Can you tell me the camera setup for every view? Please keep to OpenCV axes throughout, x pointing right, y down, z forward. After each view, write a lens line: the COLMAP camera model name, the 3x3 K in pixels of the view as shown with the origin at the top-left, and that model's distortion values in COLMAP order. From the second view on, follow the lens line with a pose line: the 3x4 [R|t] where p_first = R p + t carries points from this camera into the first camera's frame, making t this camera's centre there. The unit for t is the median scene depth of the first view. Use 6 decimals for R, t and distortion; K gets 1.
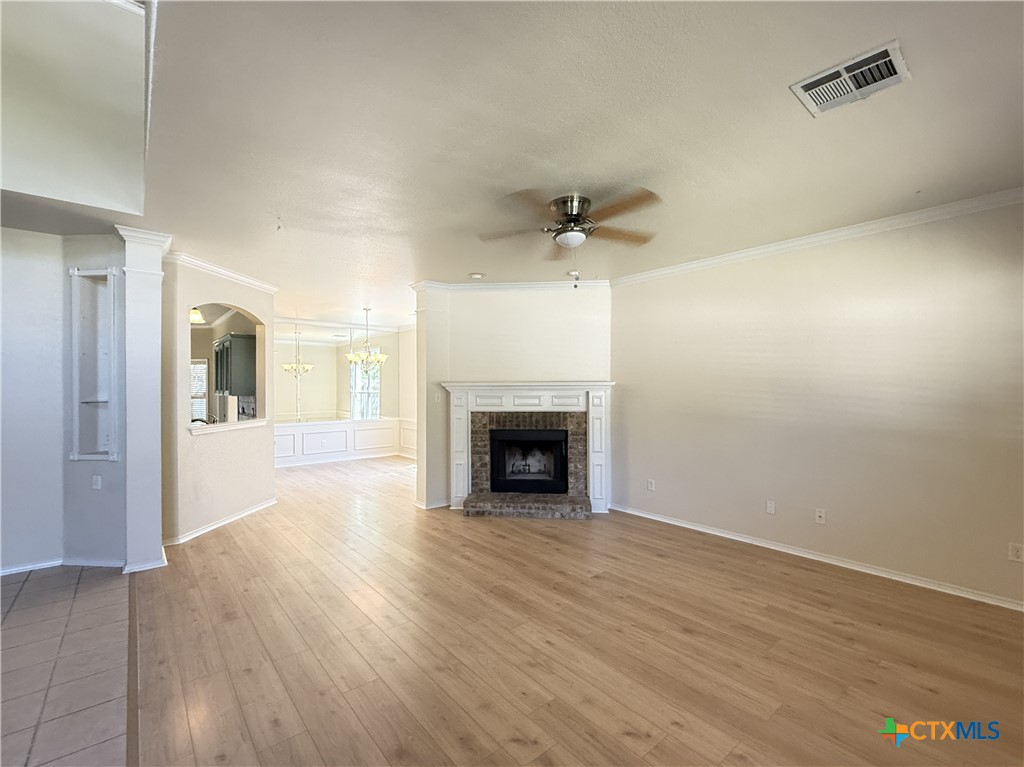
lens RADIAL K [[455.9, 0, 506.9], [0, 455.9, 383.2], [0, 0, 1]] dist [-0.000506, -0.000003]
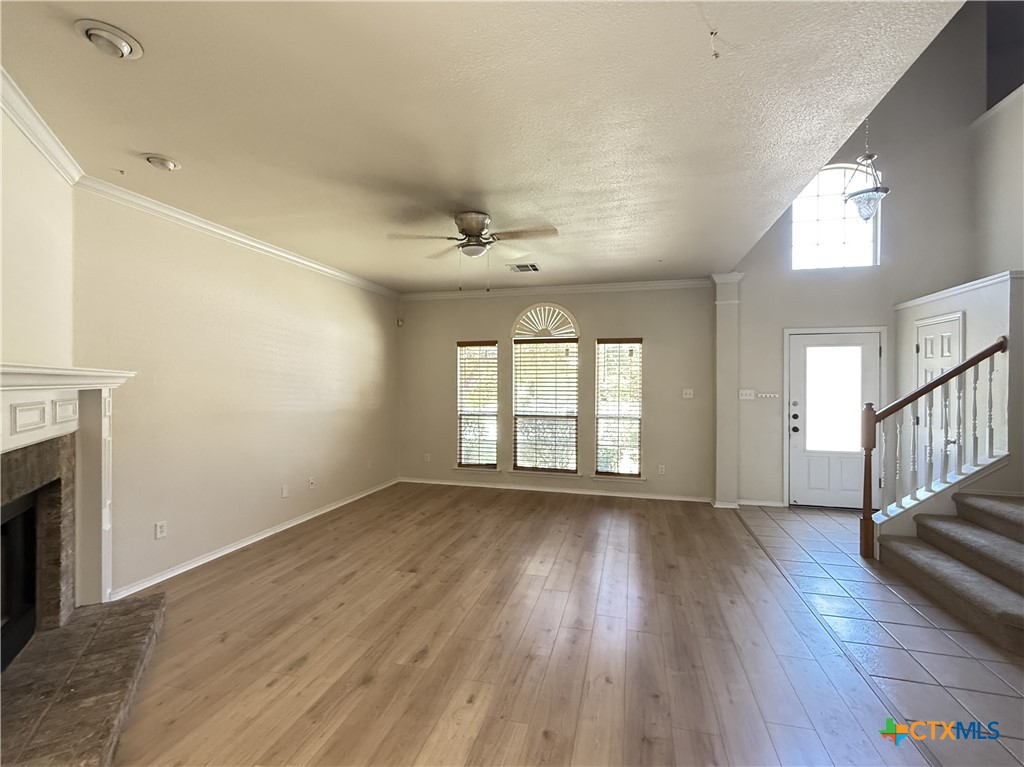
lens RADIAL K [[465.6, 0, 512.0], [0, 465.6, 383.5], [0, 0, 1]] dist [0.000227, -0.000008]
pose [[-0.586016, -0.001399, 0.810298, -0.581413], [-0.007286, 0.999967, -0.003542, 0.012519], [-0.810266, -0.007980, -0.586007, 1.095588]]
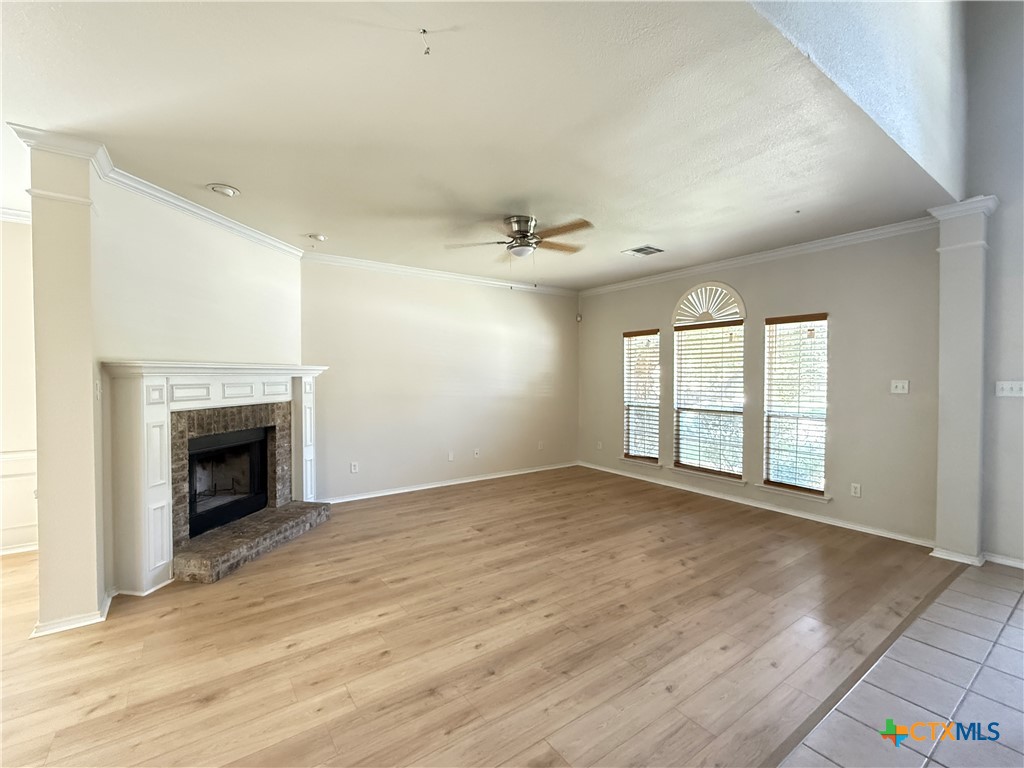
lens RADIAL K [[455.9, 0, 506.9], [0, 455.9, 383.7], [0, 0, 1]] dist [-0.000506, -0.000003]
pose [[0.075484, -0.015354, 0.997029, -0.753005], [-0.006744, 0.999851, 0.015908, 0.017692], [-0.997124, -0.007925, 0.075369, 0.647621]]
